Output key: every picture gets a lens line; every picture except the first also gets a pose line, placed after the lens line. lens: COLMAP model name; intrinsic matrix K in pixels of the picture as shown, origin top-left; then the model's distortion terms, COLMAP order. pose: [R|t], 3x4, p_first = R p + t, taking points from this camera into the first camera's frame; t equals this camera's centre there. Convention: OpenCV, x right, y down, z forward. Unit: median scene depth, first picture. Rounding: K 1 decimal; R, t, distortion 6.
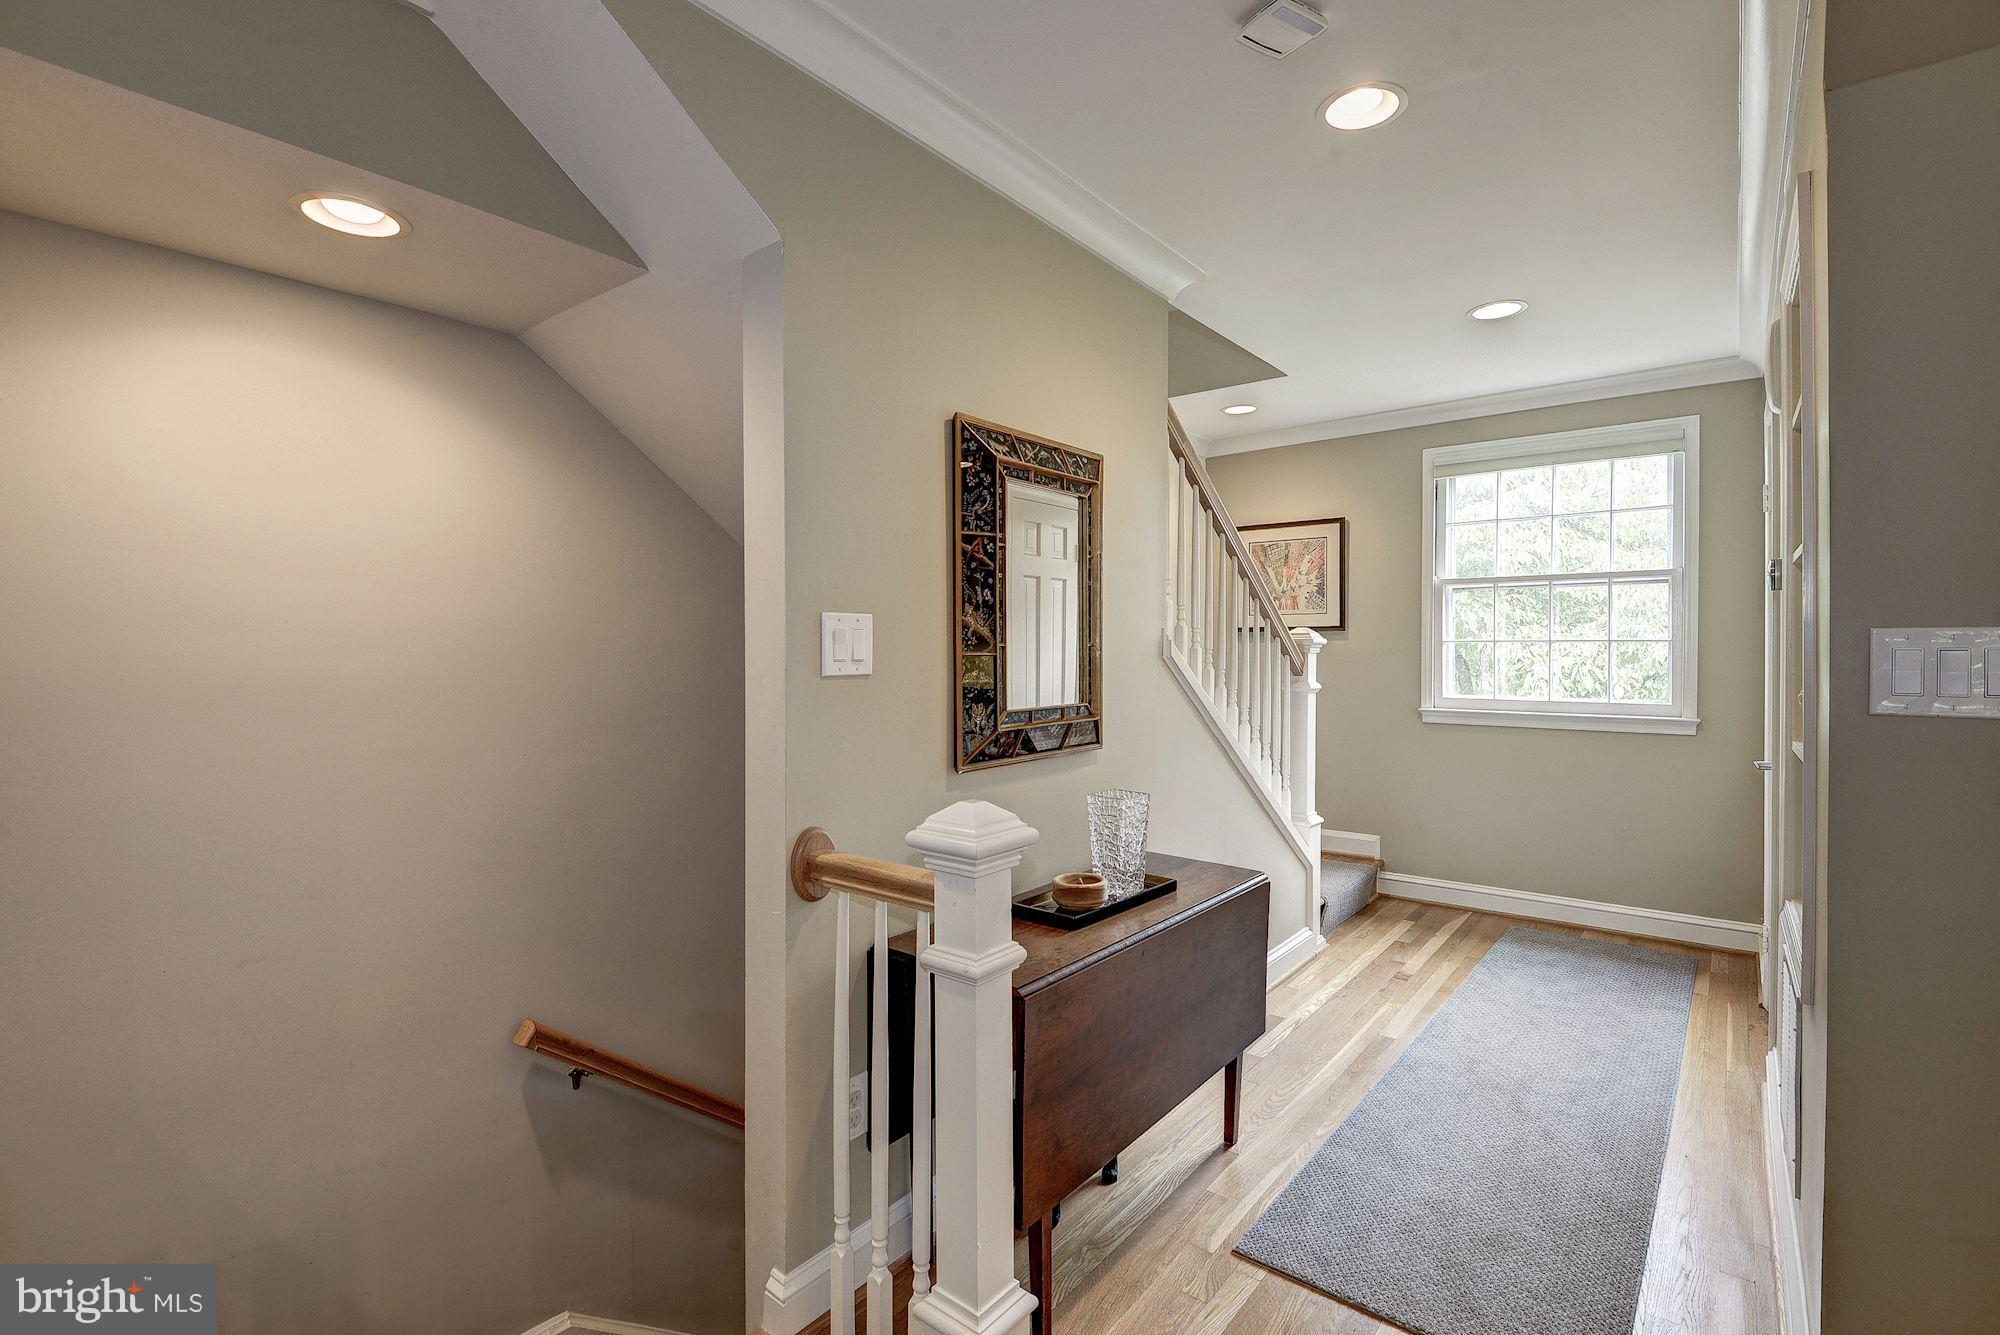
lens RADIAL K [[928.6, 0, 970.6], [0, 928.6, 658.9], [0, 0, 1]] dist [0.000790, -0.009165]
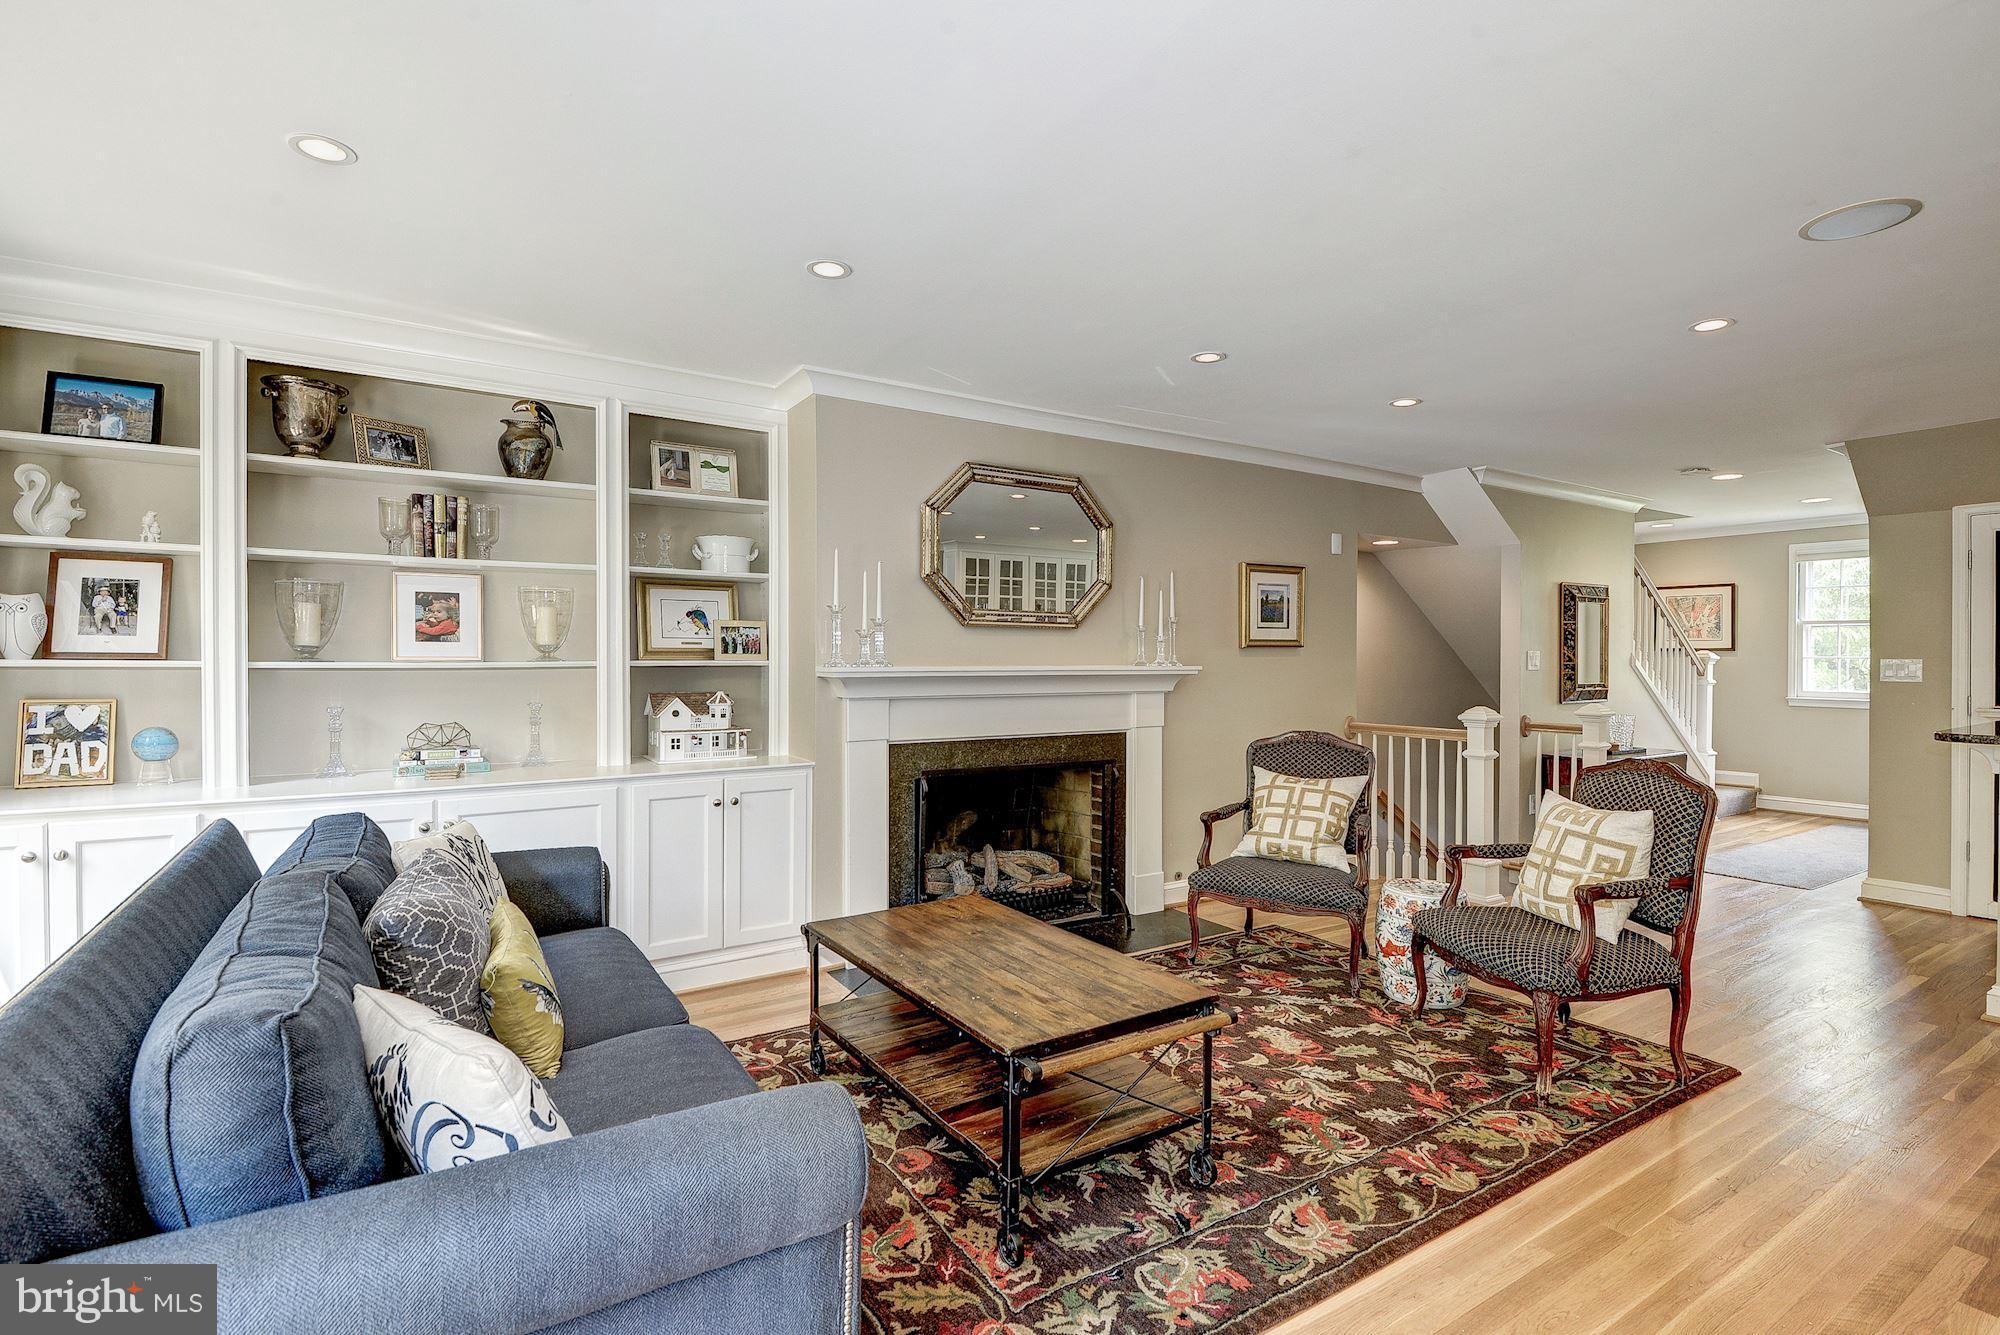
lens RADIAL K [[928.6, 0, 989.5], [0, 928.6, 663.2], [0, 0, 1]] dist [0.000790, -0.009165]
pose [[0.949143, 0.005870, -0.314791, -0.424122], [-0.007367, 0.999967, -0.003567, 0.009600], [0.314759, 0.005705, 0.949154, -1.232648]]
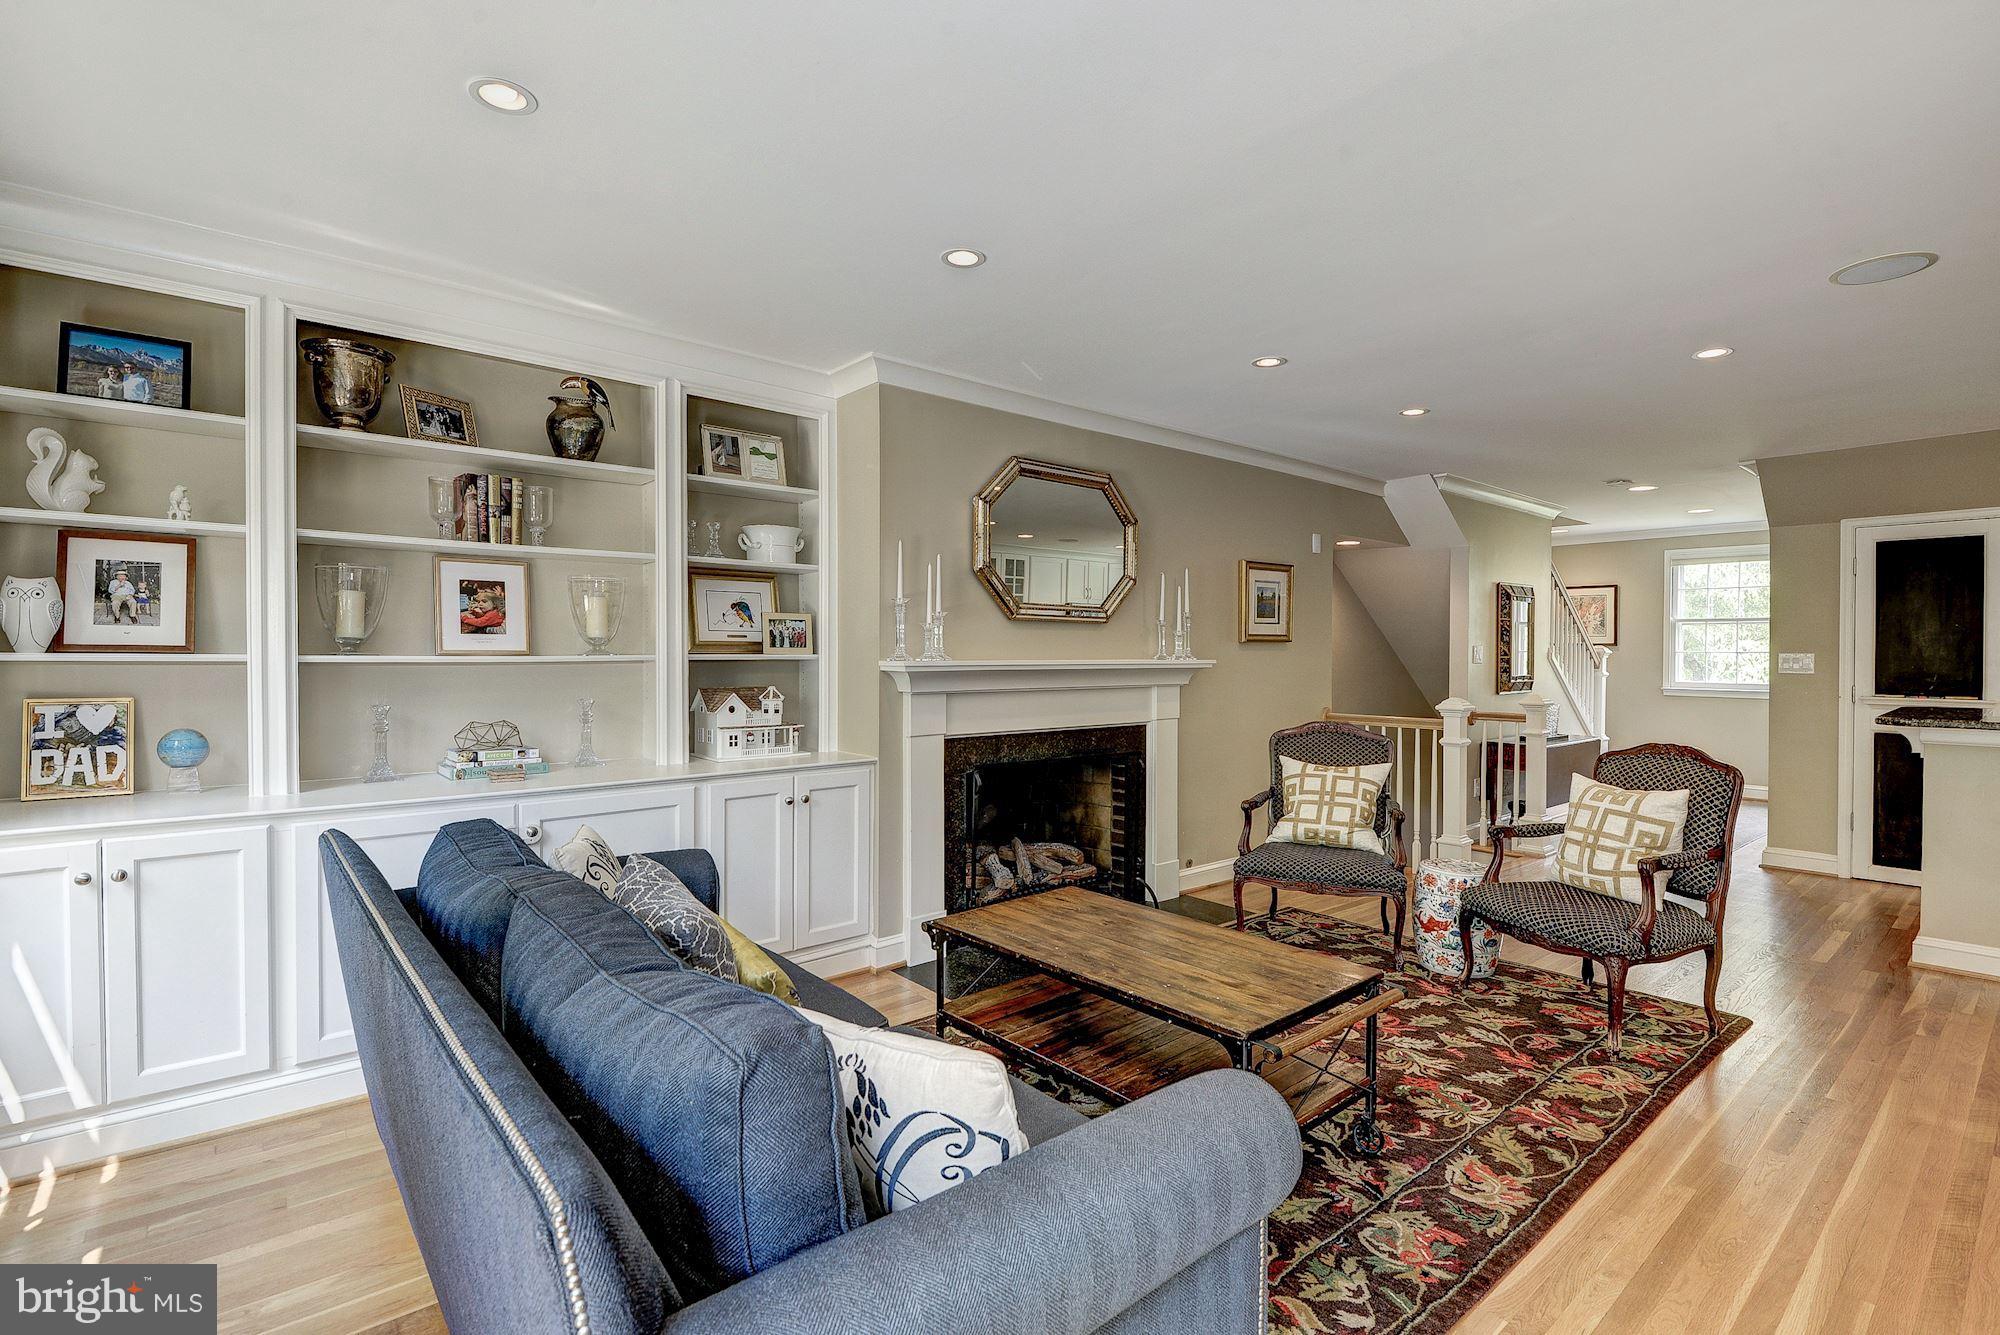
lens RADIAL K [[928.6, 0, 980.3], [0, 928.6, 664.1], [0, 0, 1]] dist [0.000790, -0.009165]
pose [[0.982754, 0.007180, -0.184776, -0.615227], [-0.006805, 0.999973, 0.002666, 0.011292], [0.184790, -0.001363, 0.982777, -1.283751]]
